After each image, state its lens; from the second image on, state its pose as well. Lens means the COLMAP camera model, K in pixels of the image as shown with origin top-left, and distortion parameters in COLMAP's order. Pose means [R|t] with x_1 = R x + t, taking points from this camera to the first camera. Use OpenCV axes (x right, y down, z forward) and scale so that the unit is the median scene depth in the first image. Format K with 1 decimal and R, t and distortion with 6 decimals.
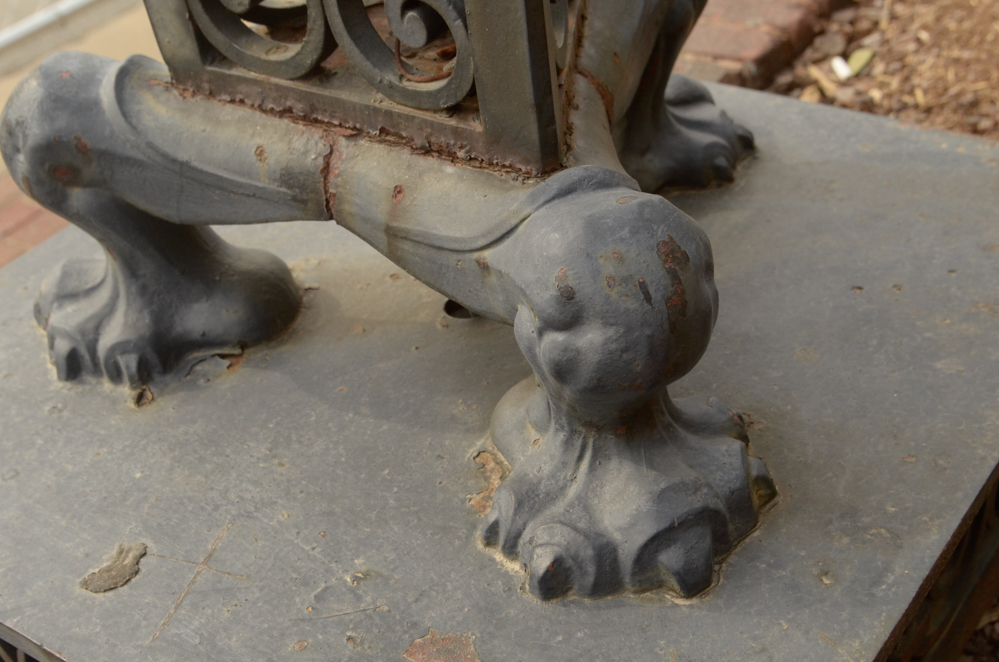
lens RADIAL K [[1443.3, 0, 494.9], [0, 1443.3, 349.6], [0, 0, 1]] dist [0.015998, 0.033867]
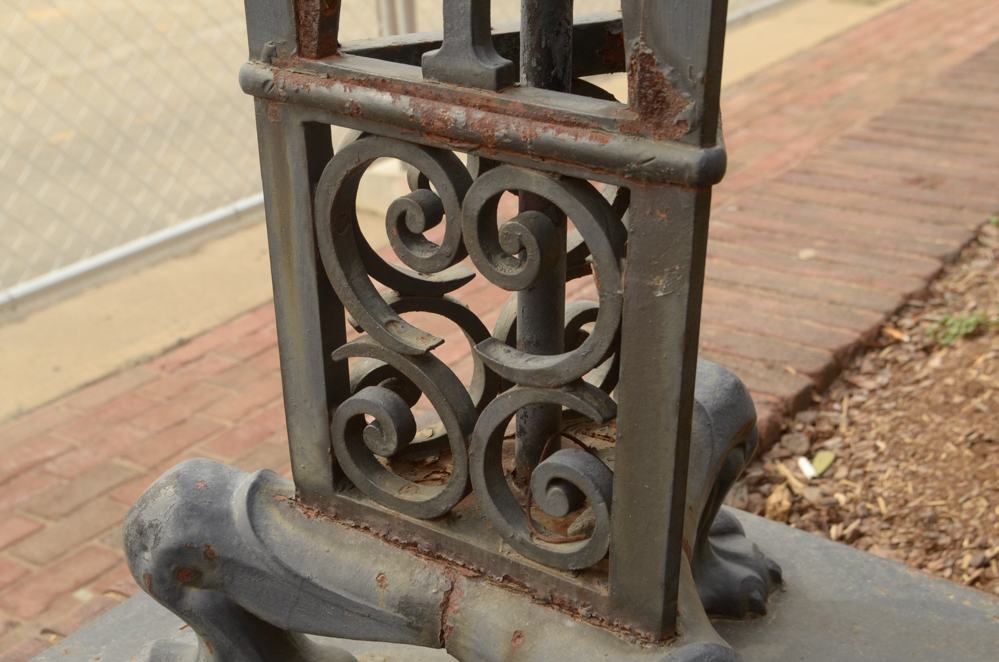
lens RADIAL K [[1443.3, 0, 494.9], [0, 1443.3, 349.6], [0, 0, 1]] dist [0.015998, 0.033867]
pose [[0.992325, 0.100909, 0.071468, -0.168009], [-0.084469, 0.975280, -0.204192, -0.087197], [-0.090306, 0.196588, 0.976319, -0.109101]]
